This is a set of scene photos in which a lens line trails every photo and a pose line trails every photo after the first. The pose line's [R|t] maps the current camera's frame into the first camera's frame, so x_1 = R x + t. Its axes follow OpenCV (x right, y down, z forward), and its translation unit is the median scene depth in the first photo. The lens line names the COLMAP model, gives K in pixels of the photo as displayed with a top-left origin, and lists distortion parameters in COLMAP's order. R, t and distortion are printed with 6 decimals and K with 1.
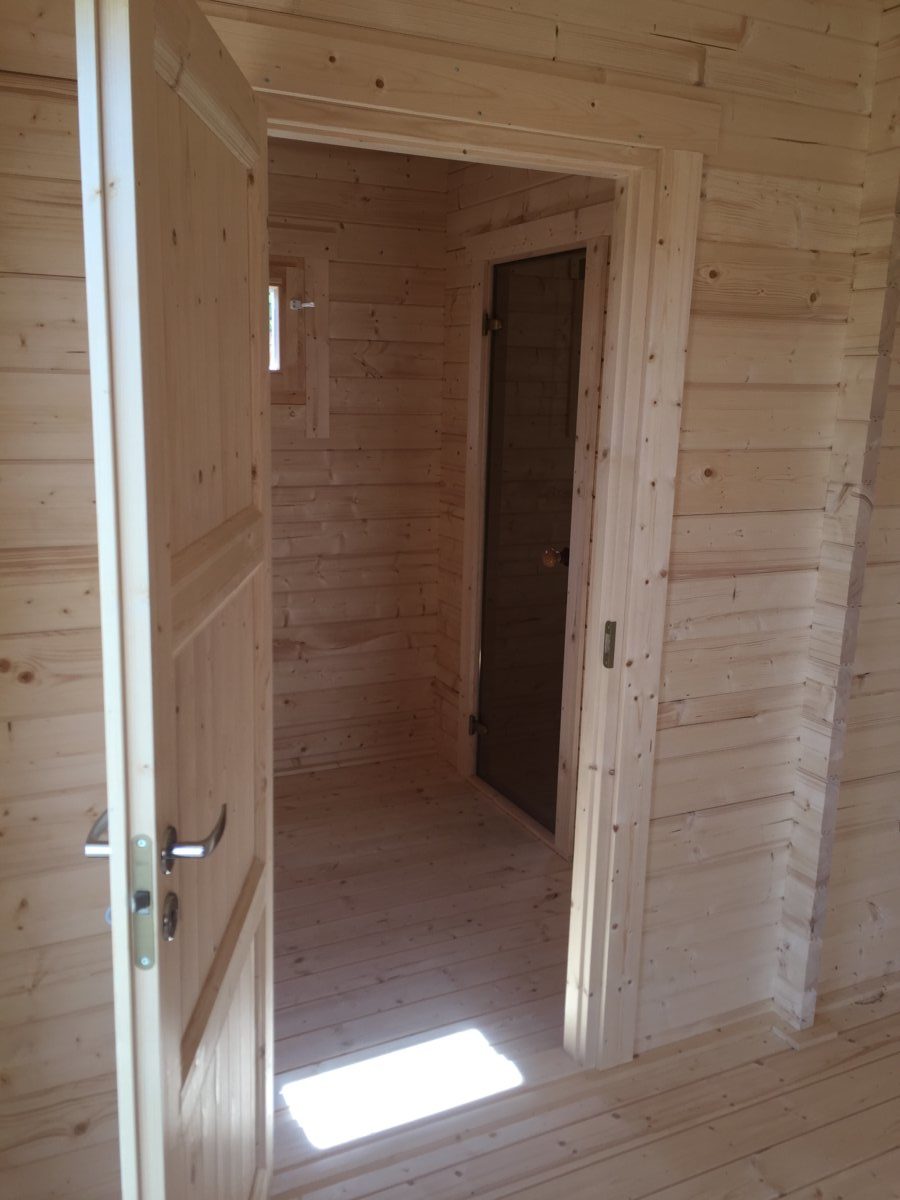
lens RADIAL K [[1018.7, 0, 450.0], [0, 1018.7, 600.0], [0, 0, 1]] dist [0.090326, -0.125601]
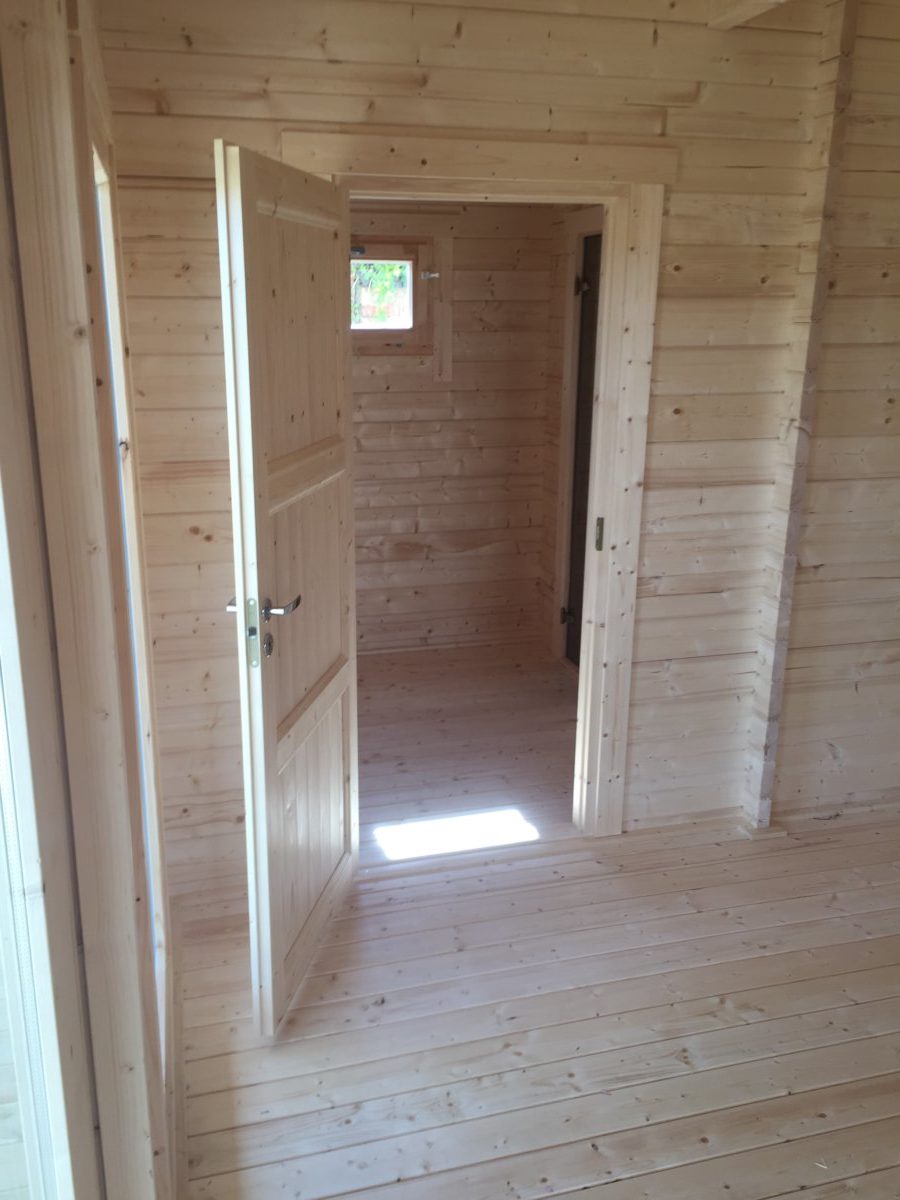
lens RADIAL K [[991.4, 0, 451.7], [0, 991.4, 576.5], [0, 0, 1]] dist [0.070906, -0.120432]
pose [[0.983821, 0.025754, -0.177294, 0.183128], [-0.017387, 0.998668, 0.048587, 0.035620], [0.178309, -0.044719, 0.982958, -0.358270]]
